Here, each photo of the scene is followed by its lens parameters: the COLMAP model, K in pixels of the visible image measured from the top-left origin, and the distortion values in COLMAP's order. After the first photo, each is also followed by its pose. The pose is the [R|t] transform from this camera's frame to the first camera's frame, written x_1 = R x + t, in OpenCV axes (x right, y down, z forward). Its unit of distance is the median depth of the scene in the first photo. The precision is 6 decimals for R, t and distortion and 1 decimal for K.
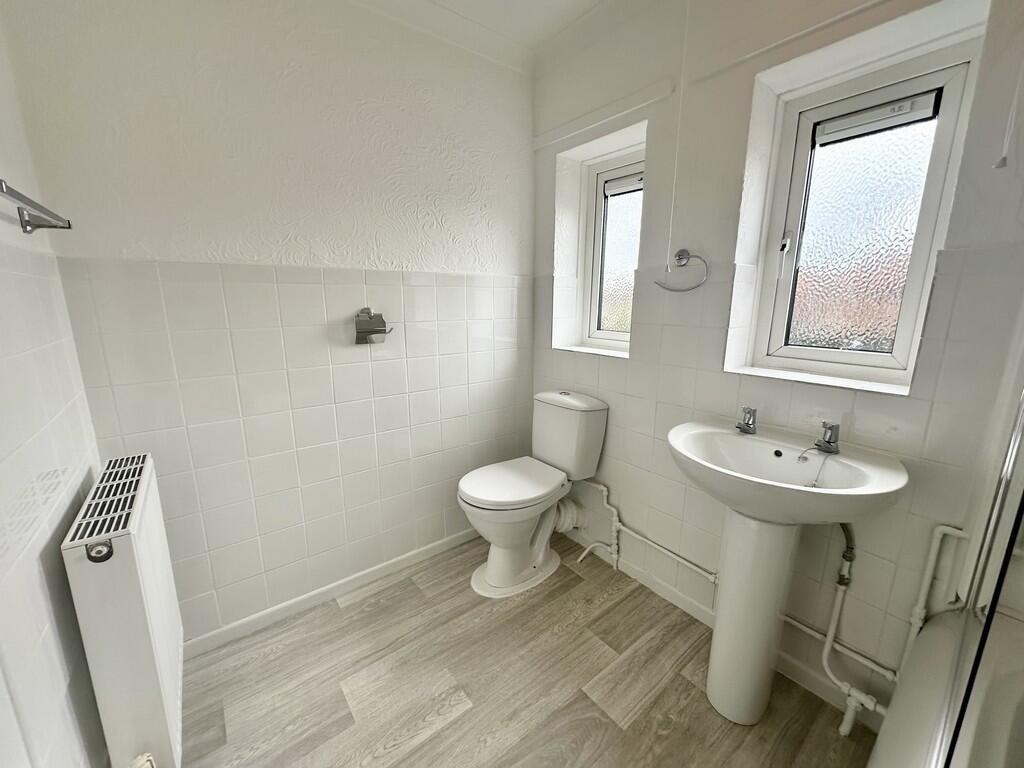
lens RADIAL K [[406.9, 0, 512.8], [0, 406.9, 385.3], [0, 0, 1]] dist [-0.001369, 0.000091]
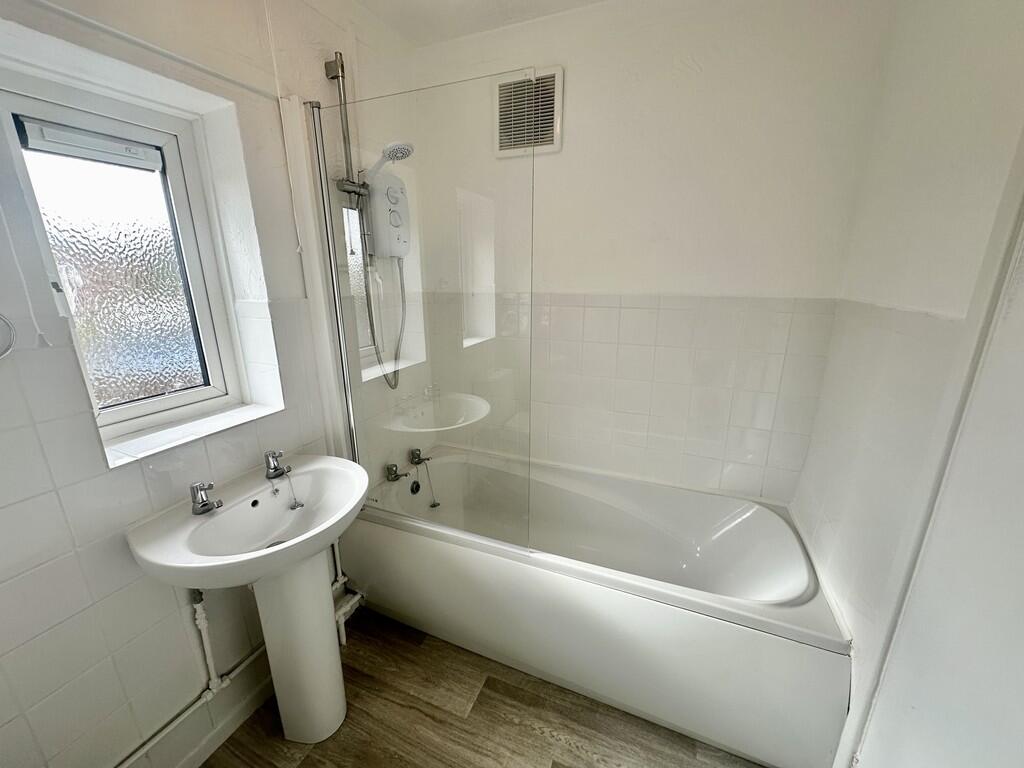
lens RADIAL K [[406.9, 0, 512.8], [0, 406.9, 385.3], [0, 0, 1]] dist [-0.001369, 0.000091]
pose [[-0.479258, -0.238215, 0.844728, -0.376054], [0.186603, 0.912801, 0.363281, -0.303194], [-0.857608, 0.331734, -0.393015, 0.675953]]
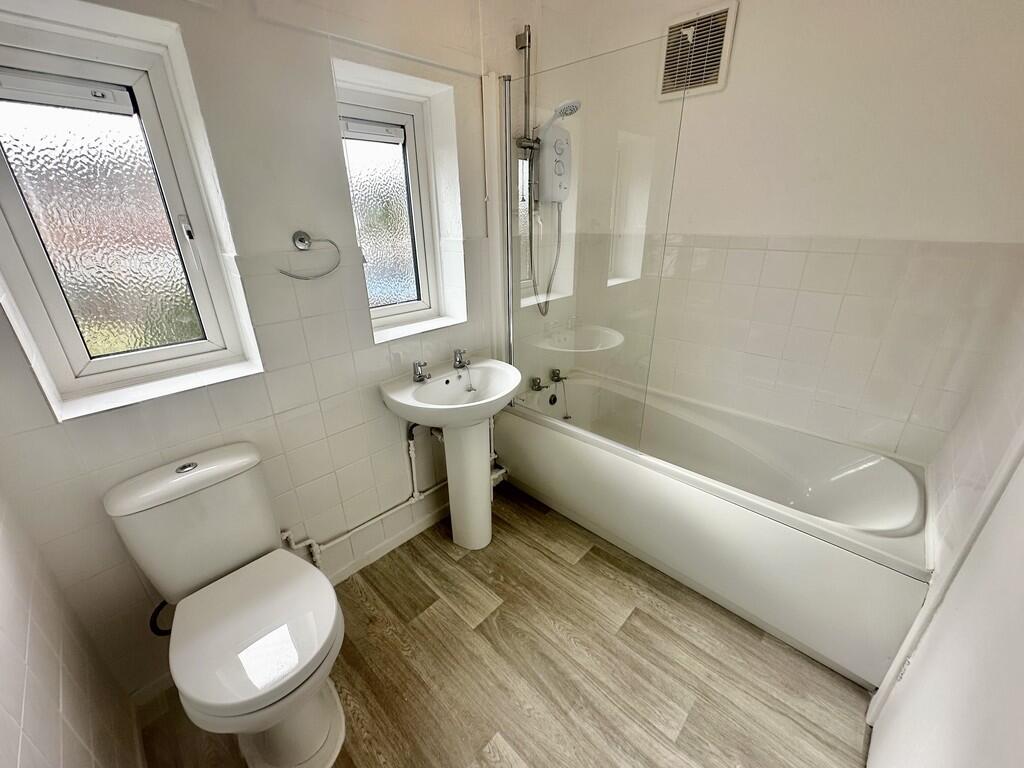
lens RADIAL K [[406.9, 0, 512.8], [0, 406.9, 385.3], [0, 0, 1]] dist [-0.001369, 0.000091]
pose [[-0.139940, -0.386715, 0.911520, -0.638555], [0.222220, 0.884829, 0.409507, -0.328026], [-0.964902, 0.259865, -0.037887, 0.745102]]
